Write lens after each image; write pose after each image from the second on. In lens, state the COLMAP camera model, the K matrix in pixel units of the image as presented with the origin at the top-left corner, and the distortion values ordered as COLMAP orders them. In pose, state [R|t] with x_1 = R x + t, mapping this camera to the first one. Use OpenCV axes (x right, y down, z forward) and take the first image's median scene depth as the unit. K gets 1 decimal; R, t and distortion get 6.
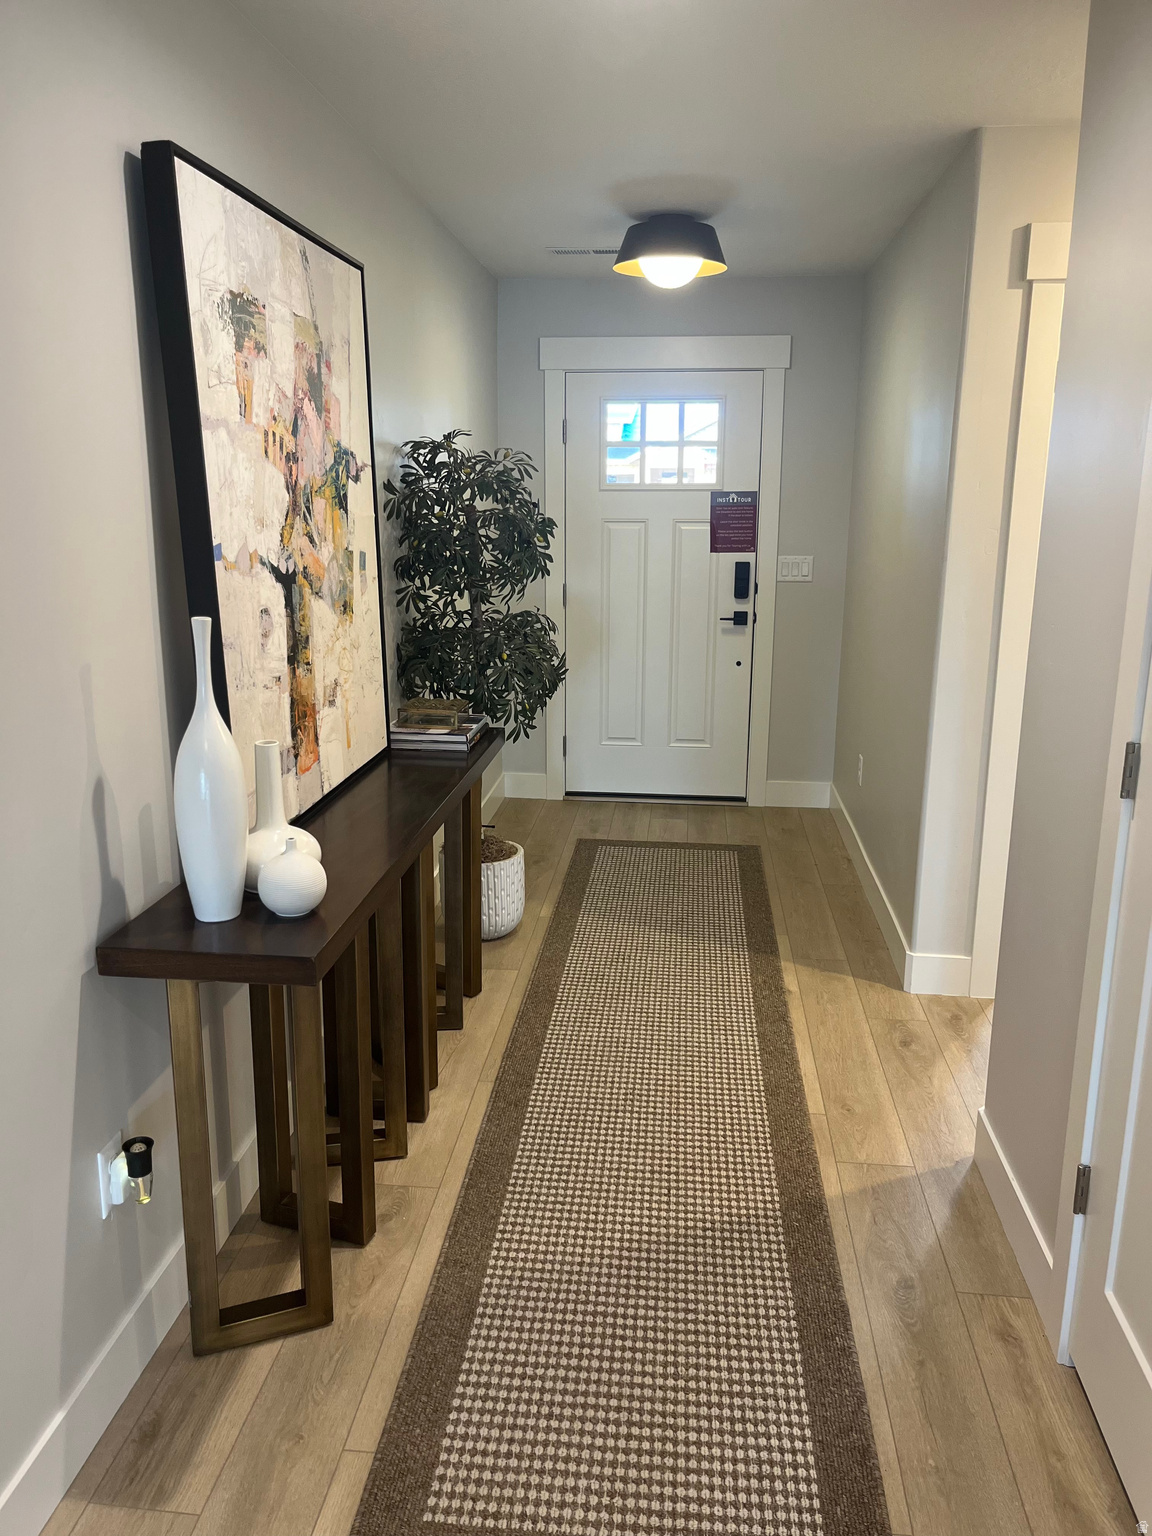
lens RADIAL K [[1152.4, 0, 576.0], [0, 1152.4, 768.0], [0, 0, 1]] dist [0.007853, 0.002723]
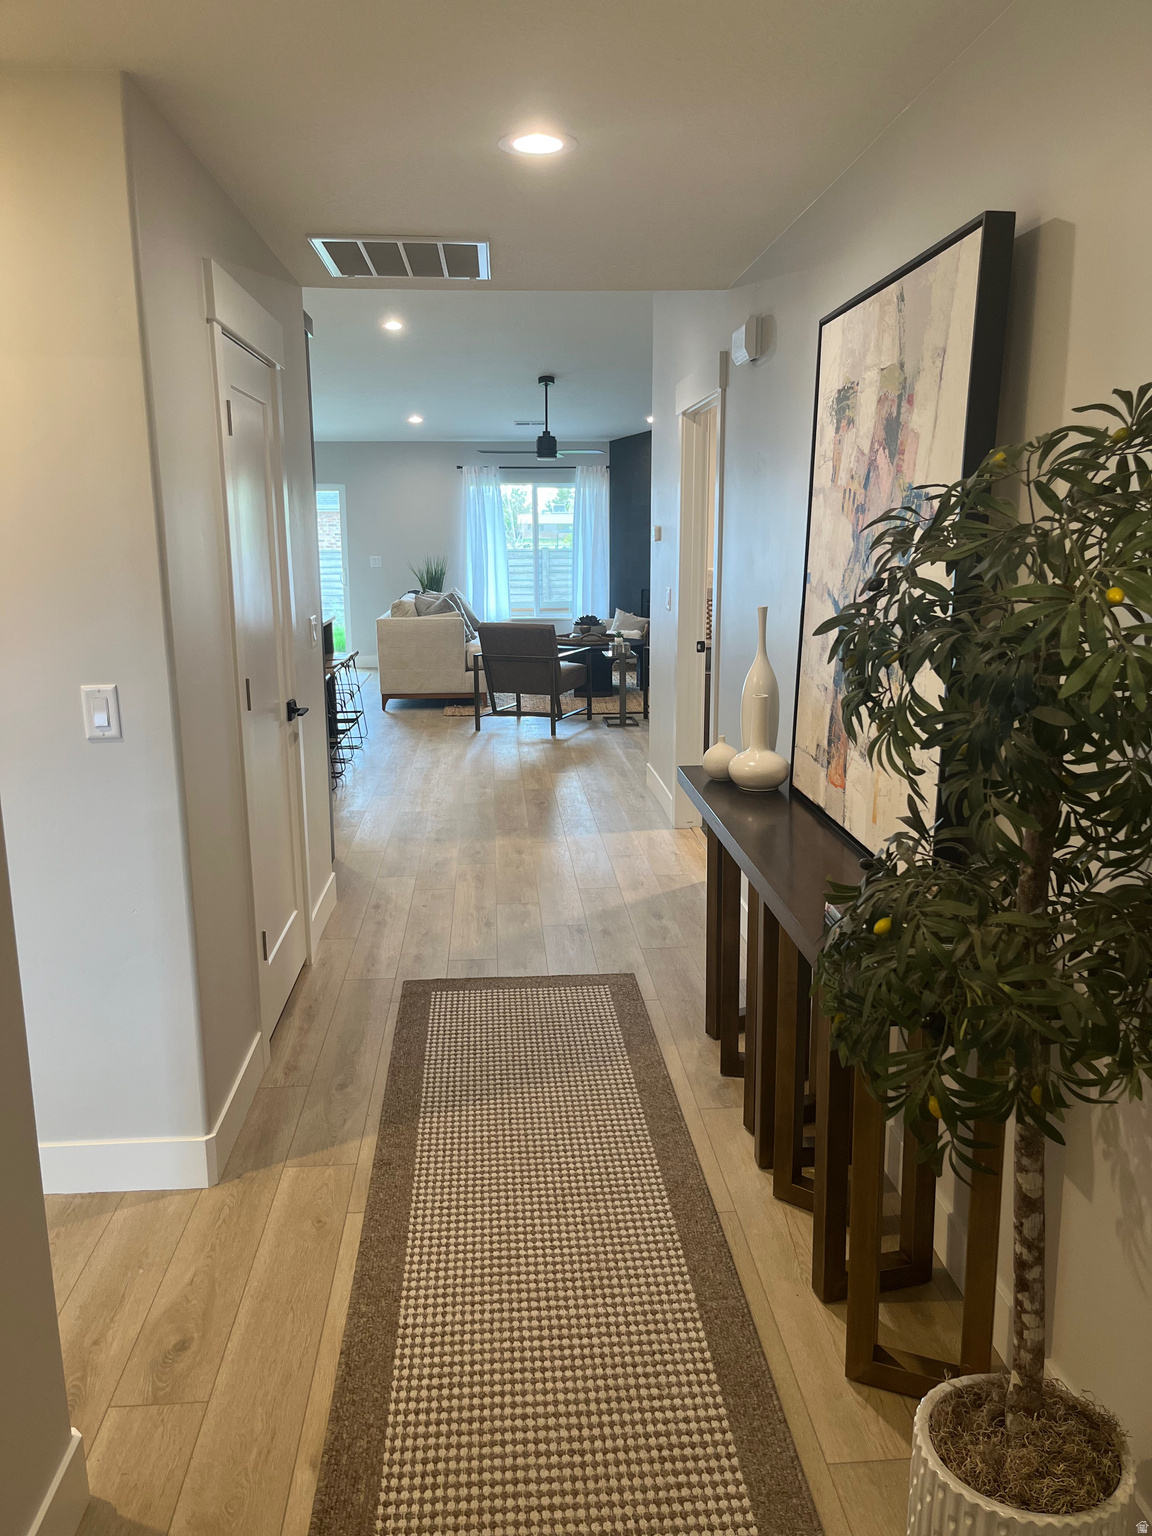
lens RADIAL K [[1152.4, 0, 576.0], [0, 1152.4, 768.0], [0, 0, 1]] dist [0.007853, 0.002723]
pose [[-0.984713, 0.038109, -0.169963, 0.205582], [-0.038491, 0.904042, 0.425707, -0.481848], [0.169877, 0.425741, -0.888756, 1.947914]]
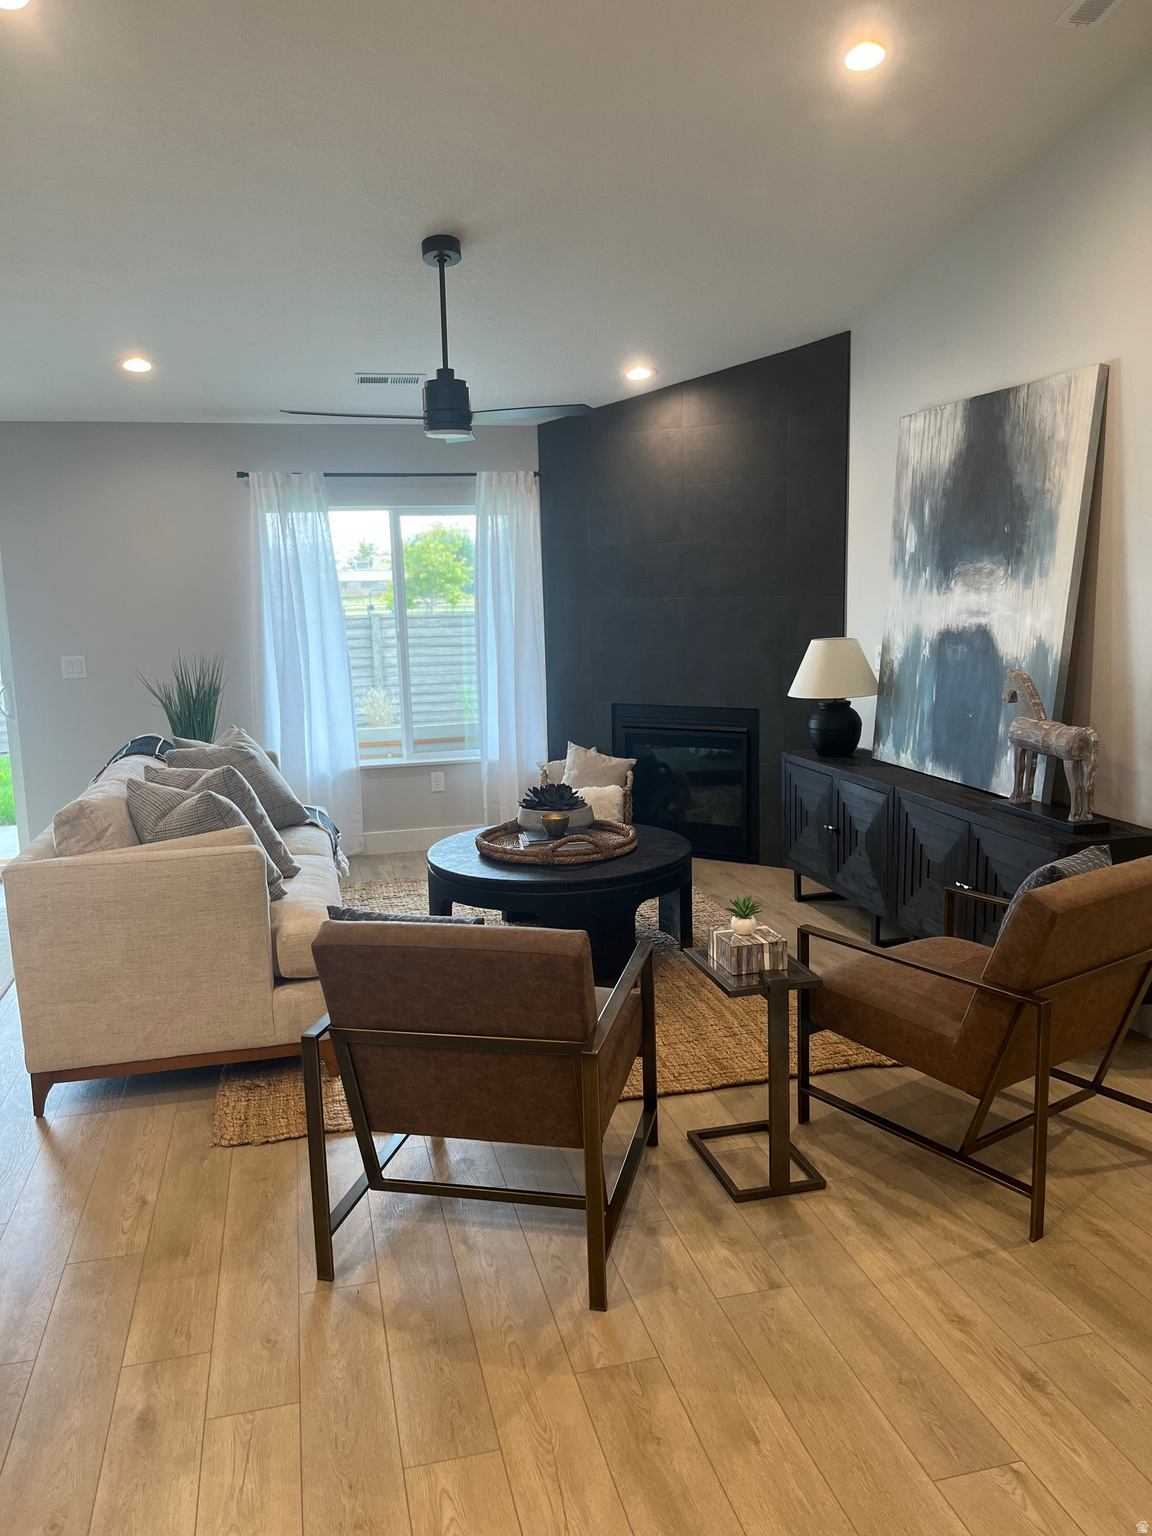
lens RADIAL K [[1152.4, 0, 576.0], [0, 1152.4, 768.0], [0, 0, 1]] dist [0.007853, 0.002723]
pose [[-0.941692, 0.075044, -0.328002, 0.159175], [-0.057275, 0.924835, 0.376031, -0.357483], [0.331567, 0.372892, -0.866611, 1.419226]]
